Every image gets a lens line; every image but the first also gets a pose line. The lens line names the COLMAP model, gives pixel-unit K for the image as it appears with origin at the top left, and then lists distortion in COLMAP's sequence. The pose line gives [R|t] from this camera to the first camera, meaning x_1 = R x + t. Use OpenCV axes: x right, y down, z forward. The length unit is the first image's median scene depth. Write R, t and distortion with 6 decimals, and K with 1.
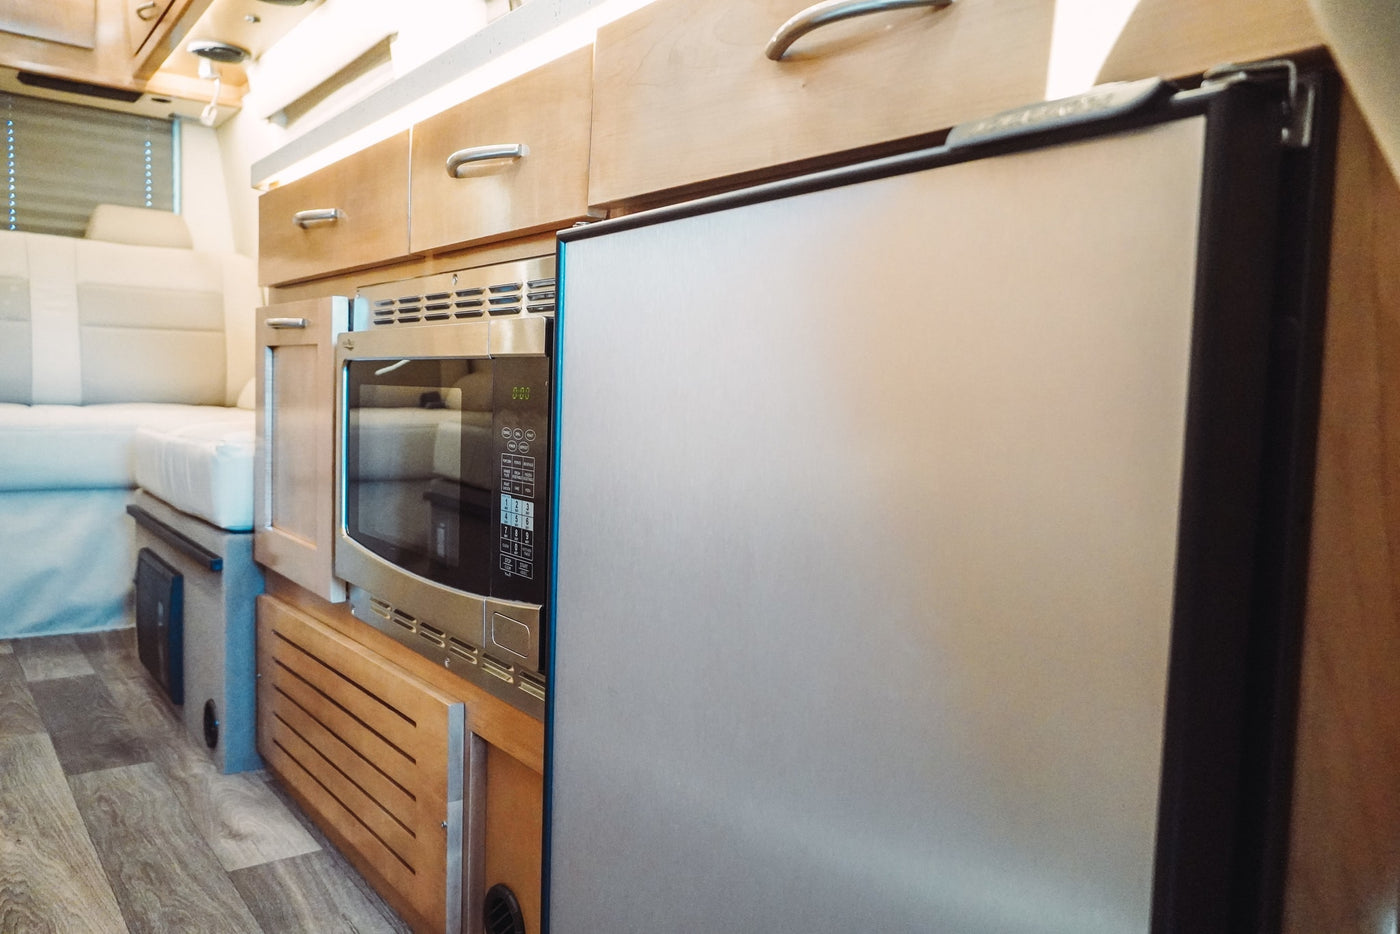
lens RADIAL K [[1043.5, 0, 713.4], [0, 1043.5, 464.7], [0, 0, 1]] dist [-0.020919, 0.037317]
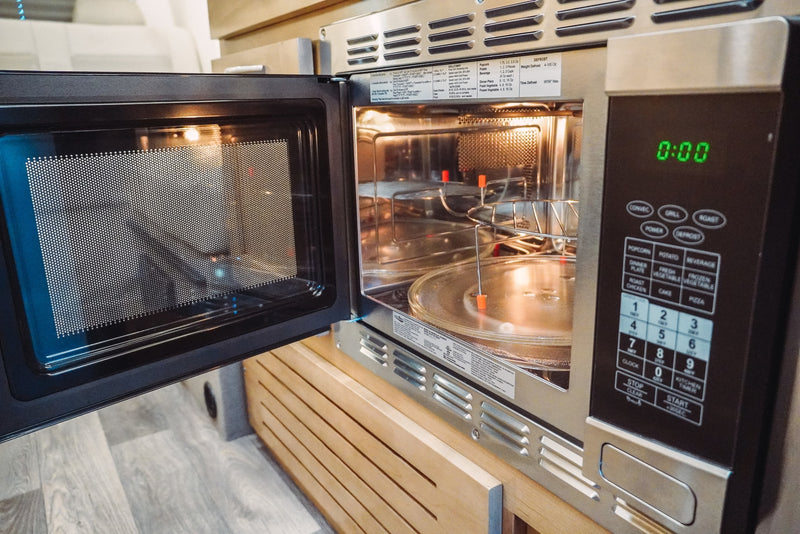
lens RADIAL K [[596.3, 0, 399.1], [0, 596.3, 267.1], [0, 0, 1]] dist [-0.020919, 0.037317]
pose [[0.995452, -0.031771, -0.089814, -0.194340], [0.048523, 0.980390, 0.191000, -0.045587], [0.081985, -0.194489, 0.977472, 0.360488]]
